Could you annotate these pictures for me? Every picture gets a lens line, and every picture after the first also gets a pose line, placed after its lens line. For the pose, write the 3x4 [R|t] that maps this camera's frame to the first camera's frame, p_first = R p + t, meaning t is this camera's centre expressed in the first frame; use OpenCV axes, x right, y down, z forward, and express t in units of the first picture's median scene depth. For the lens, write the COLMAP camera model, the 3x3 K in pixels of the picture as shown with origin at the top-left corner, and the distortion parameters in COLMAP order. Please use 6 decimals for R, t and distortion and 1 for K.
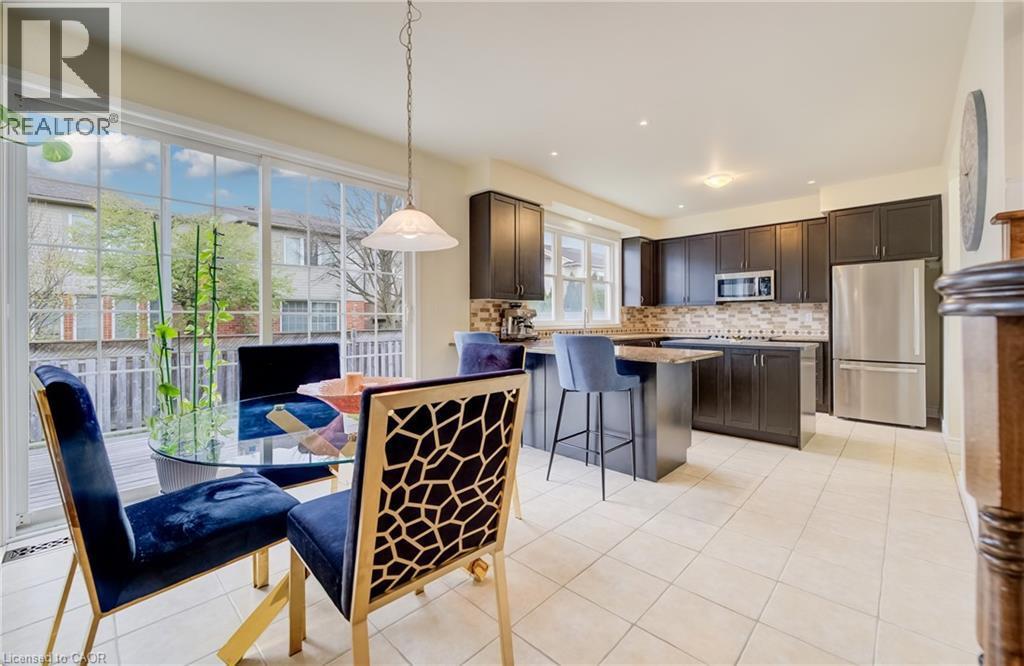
lens RADIAL K [[410.0, 0, 515.1], [0, 410.0, 324.2], [0, 0, 1]] dist [-0.016266, 0.001700]
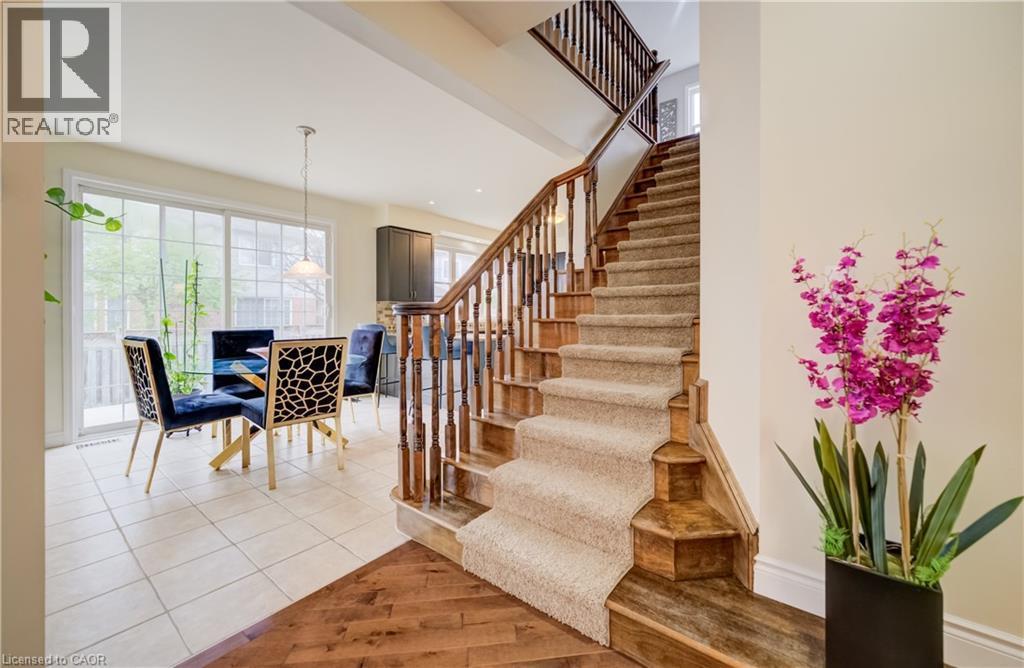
lens RADIAL K [[410.0, 0, 512.0], [0, 410.0, 321.0], [0, 0, 1]] dist [-0.016266, 0.001700]
pose [[0.997148, 0.002083, 0.075446, 0.248455], [-0.002211, 0.999996, 0.001625, 0.003822], [-0.075442, -0.001787, 0.997149, -0.442504]]
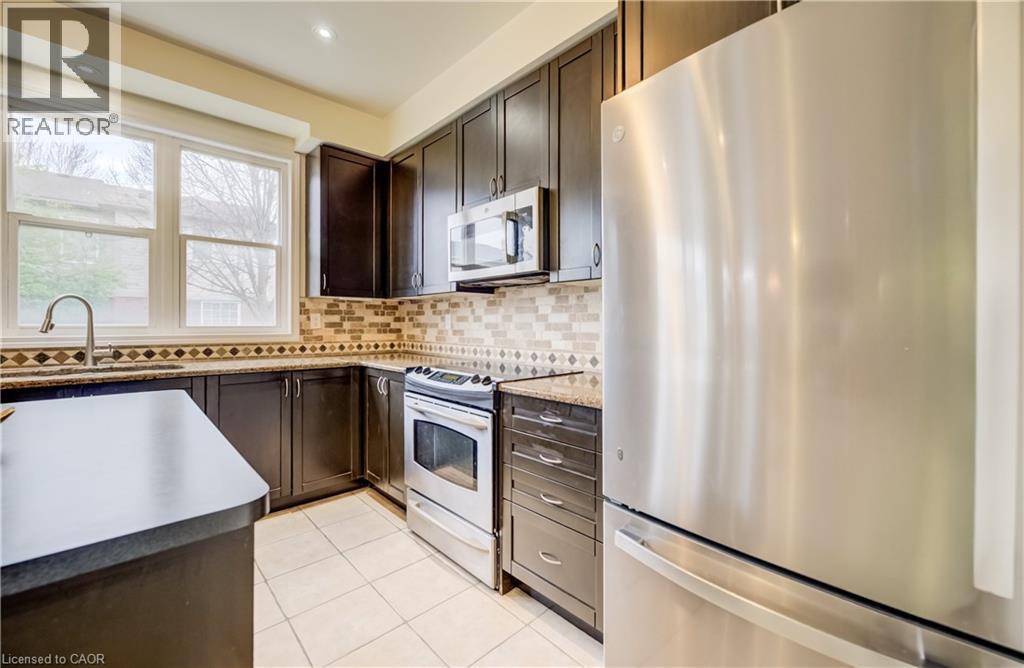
lens RADIAL K [[410.0, 0, 514.4], [0, 410.0, 332.1], [0, 0, 1]] dist [-0.016266, 0.001700]
pose [[0.999557, 0.007885, -0.028691, 0.729959], [-0.007646, 0.999935, 0.008436, -0.012668], [0.028755, -0.008213, 0.999553, 0.757601]]
